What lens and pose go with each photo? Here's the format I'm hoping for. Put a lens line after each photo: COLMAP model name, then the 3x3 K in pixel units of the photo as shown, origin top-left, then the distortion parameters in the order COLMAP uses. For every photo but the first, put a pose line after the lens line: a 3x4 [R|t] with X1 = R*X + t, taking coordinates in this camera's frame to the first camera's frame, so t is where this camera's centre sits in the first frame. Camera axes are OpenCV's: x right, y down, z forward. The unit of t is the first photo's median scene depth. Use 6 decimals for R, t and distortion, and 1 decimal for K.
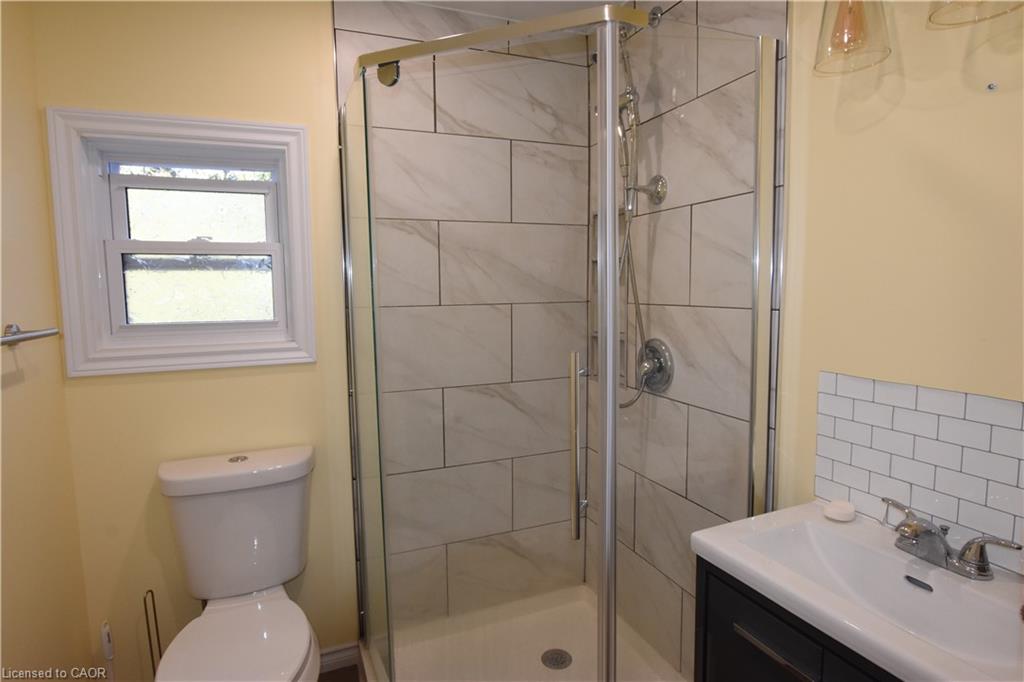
lens RADIAL K [[543.7, 0, 511.4], [0, 543.7, 342.1], [0, 0, 1]] dist [-0.019049, 0.003572]
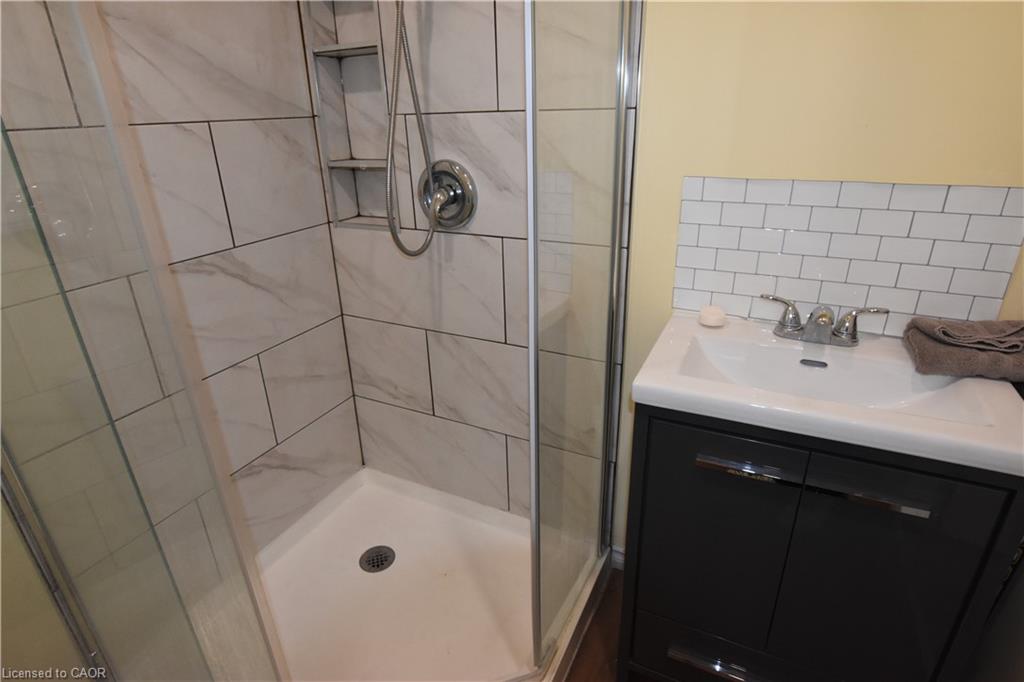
lens RADIAL K [[543.7, 0, 510.4], [0, 543.7, 337.4], [0, 0, 1]] dist [-0.019049, 0.003572]
pose [[0.759633, -0.262216, 0.595148, -0.197644], [0.084208, 0.947069, 0.309789, 0.001405], [-0.644878, -0.185210, 0.741505, 0.321790]]
